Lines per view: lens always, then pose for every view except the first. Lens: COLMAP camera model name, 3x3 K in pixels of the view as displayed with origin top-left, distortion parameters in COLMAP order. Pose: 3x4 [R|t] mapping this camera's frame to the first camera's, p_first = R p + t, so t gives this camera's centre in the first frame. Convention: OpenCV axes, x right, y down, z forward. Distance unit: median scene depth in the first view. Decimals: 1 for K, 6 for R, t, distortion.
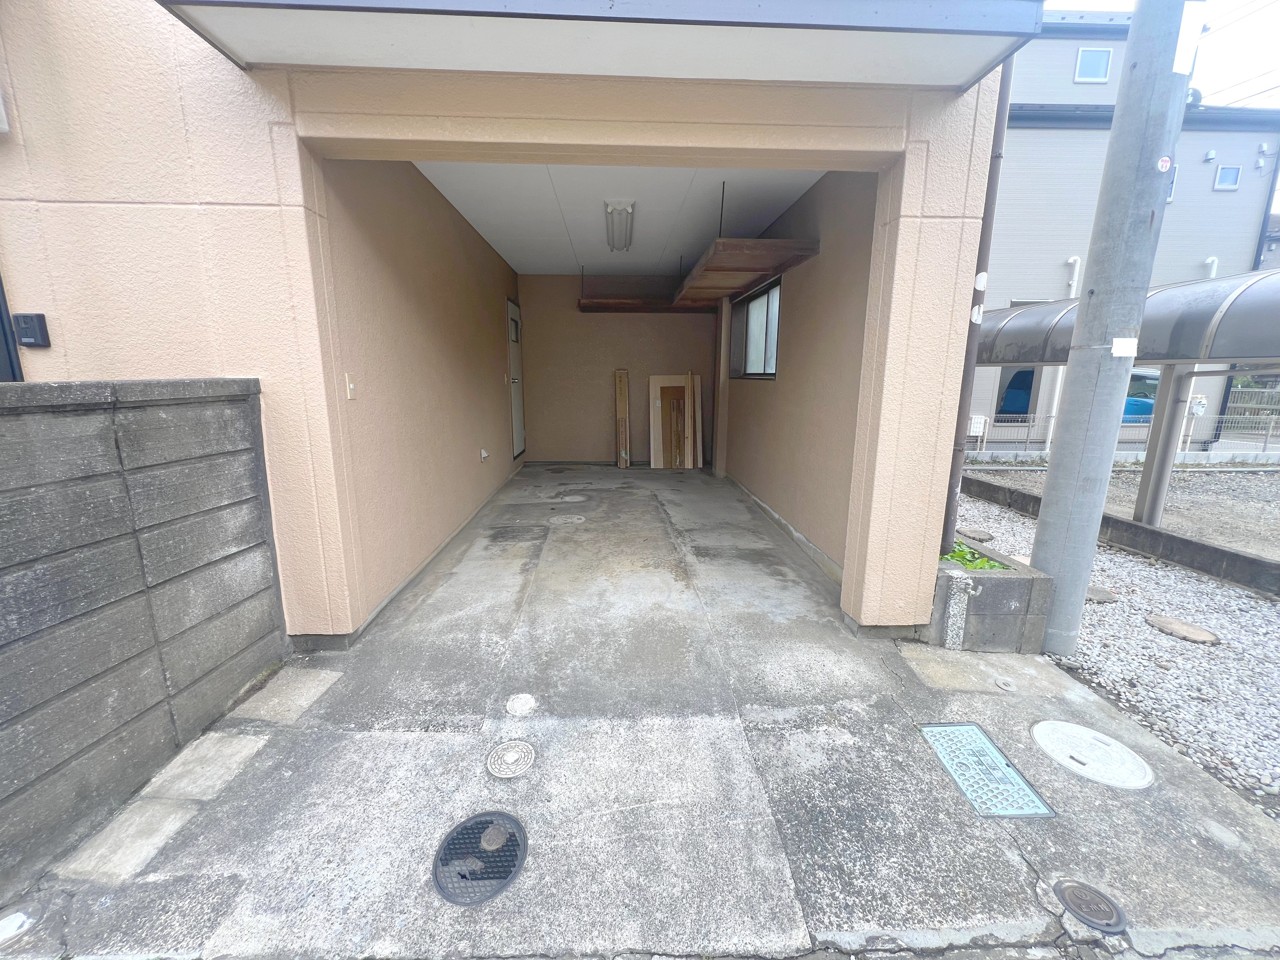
lens RADIAL K [[513.1, 0, 634.9], [0, 513.1, 475.4], [0, 0, 1]] dist [-0.000964, -0.000093]
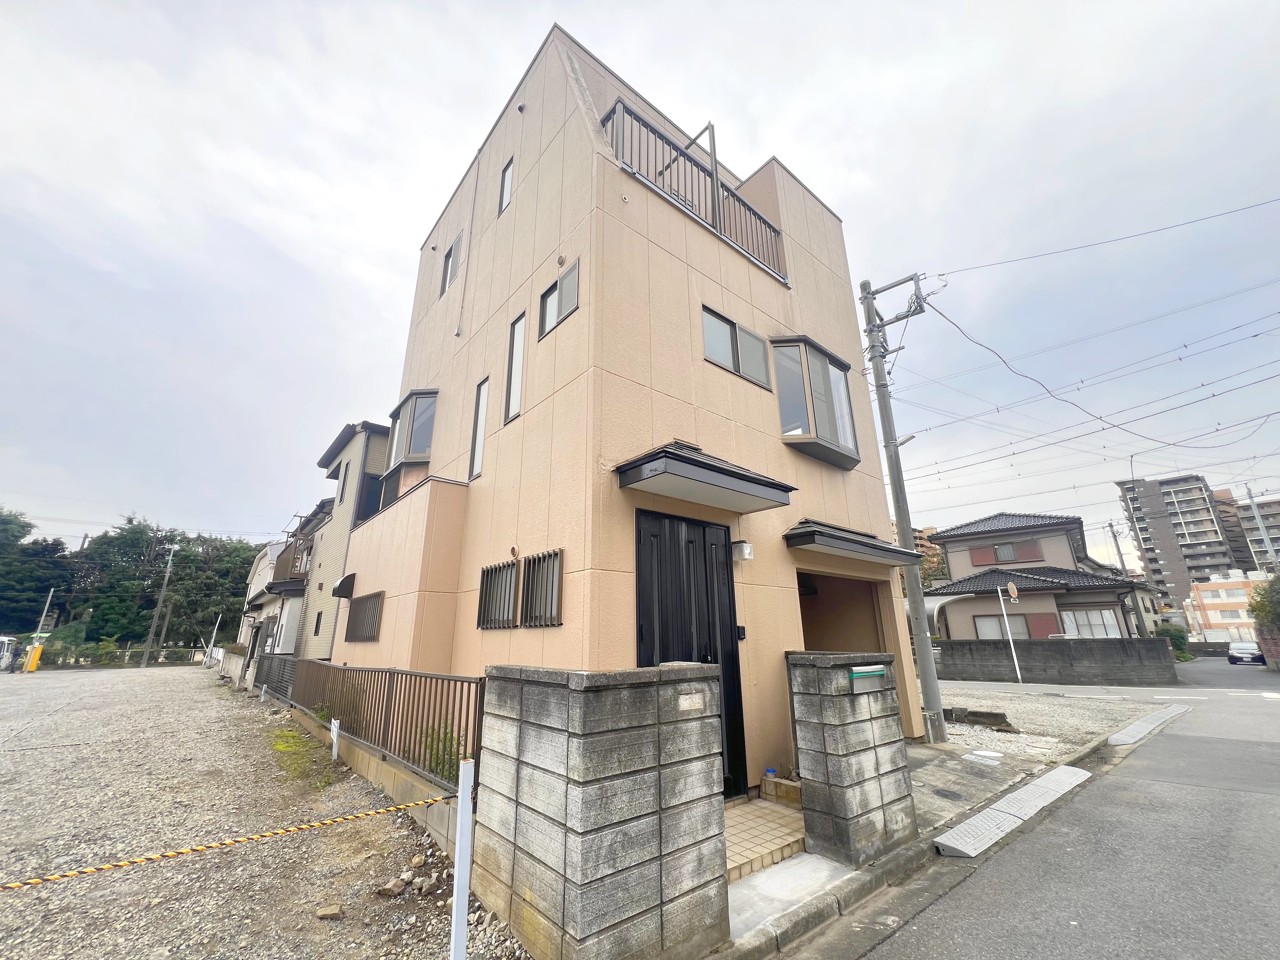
lens RADIAL K [[513.1, 0, 635.6], [0, 513.1, 475.0], [0, 0, 1]] dist [-0.000964, -0.000093]
pose [[0.790695, 0.174406, 0.586842, -3.056928], [0.131885, 0.887532, -0.441468, 0.067068], [-0.597836, 0.426462, 0.678766, -0.679979]]
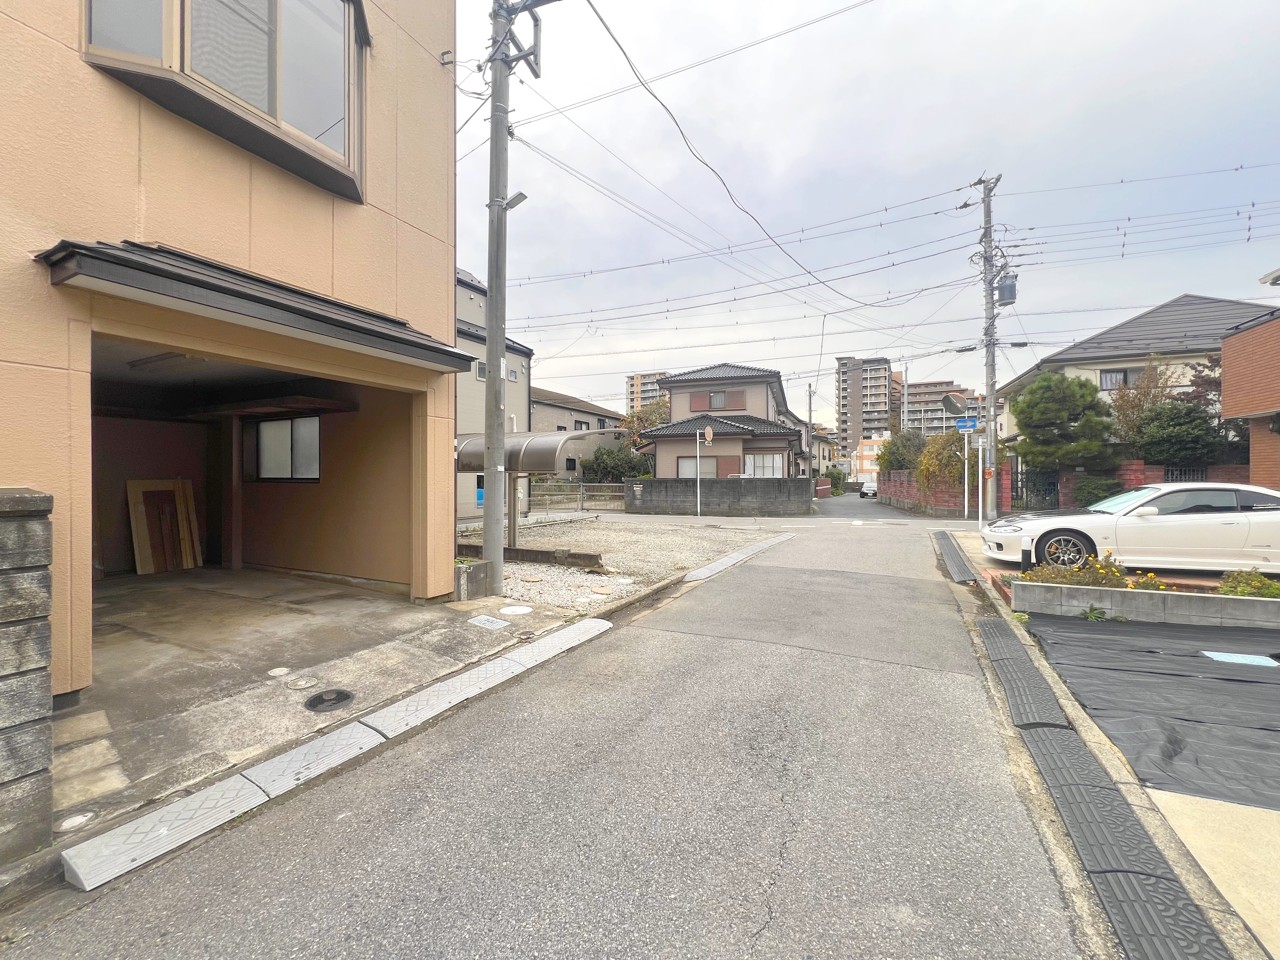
lens RADIAL K [[513.1, 0, 636.9], [0, 513.1, 478.2], [0, 0, 1]] dist [-0.000964, -0.000093]
pose [[0.490627, -0.008301, 0.871330, -1.108240], [0.171377, 0.981343, -0.087150, 0.165347], [-0.854351, 0.192084, 0.482896, -0.956939]]
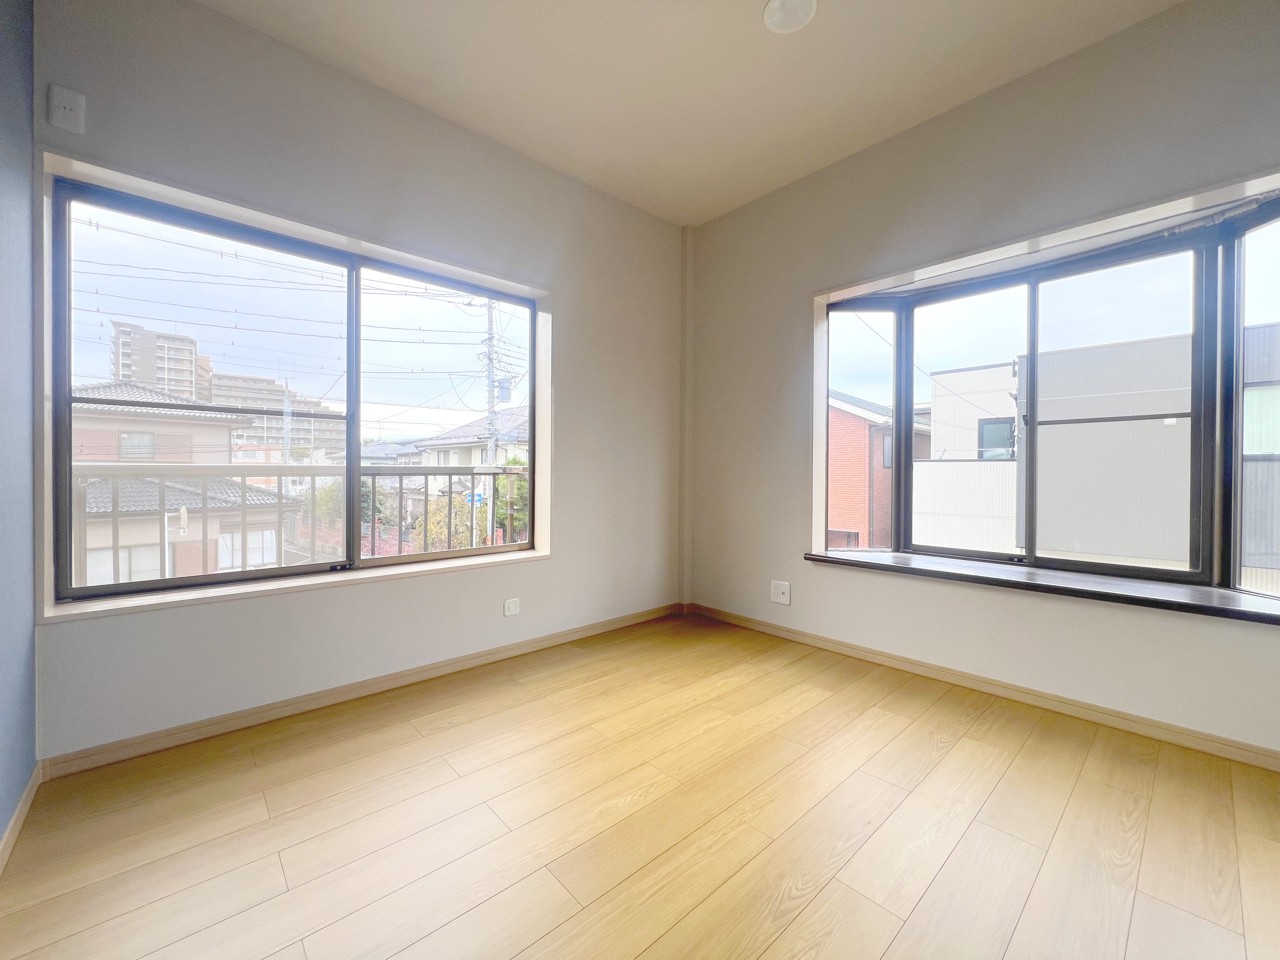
lens RADIAL K [[512.6, 0, 643.4], [0, 512.6, 476.8], [0, 0, 1]] dist [0.000185, 0.000070]
pose [[-0.643213, -0.014598, 0.765548, -0.576397], [0.139985, 0.980725, 0.136317, -1.772565], [-0.752782, 0.194847, -0.628772, 1.929367]]
